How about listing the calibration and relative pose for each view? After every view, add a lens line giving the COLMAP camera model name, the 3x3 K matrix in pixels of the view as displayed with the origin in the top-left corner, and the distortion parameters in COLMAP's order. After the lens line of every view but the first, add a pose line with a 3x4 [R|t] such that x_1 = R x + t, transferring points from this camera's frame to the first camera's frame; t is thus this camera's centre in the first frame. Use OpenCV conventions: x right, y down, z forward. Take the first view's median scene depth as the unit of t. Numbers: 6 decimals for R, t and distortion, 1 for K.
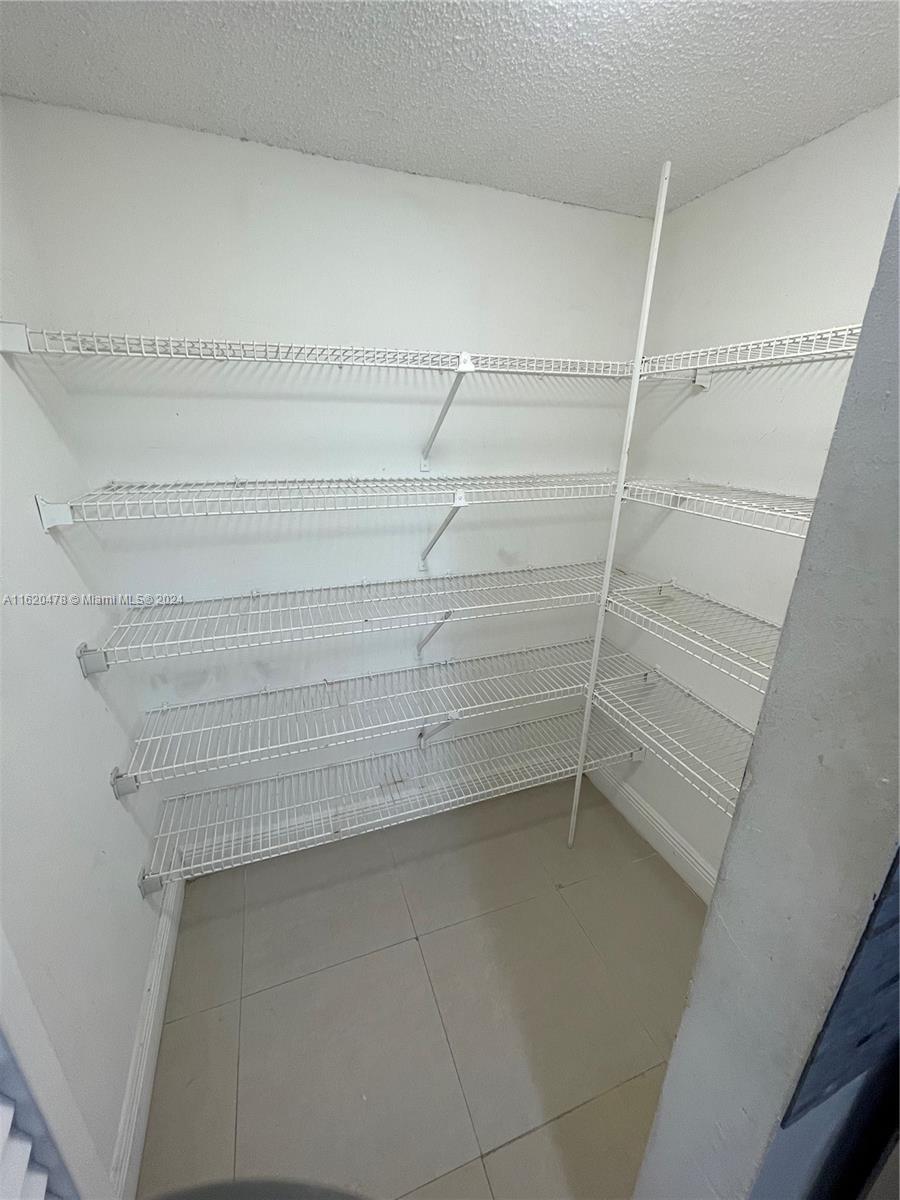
lens RADIAL K [[481.9, 0, 447.1], [0, 481.9, 593.1], [0, 0, 1]] dist [-0.003163, 0.000284]
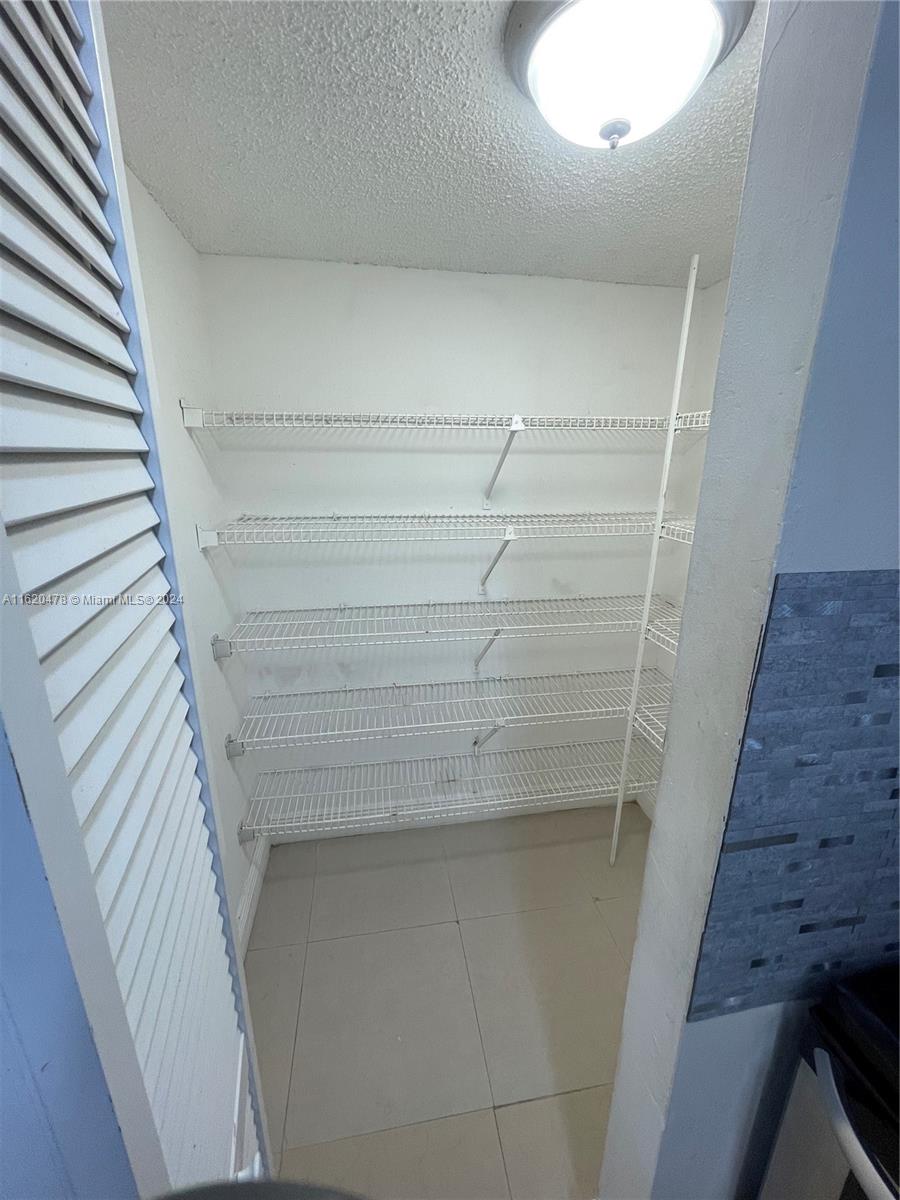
lens RADIAL K [[483.5, 0, 447.8], [0, 483.5, 592.9], [0, 0, 1]] dist [-0.000025, -0.000284]
pose [[0.983000, 0.044172, -0.178216, 0.081047], [-0.055957, 0.996528, -0.061652, 0.027239], [0.174873, 0.070577, 0.982058, -0.159383]]
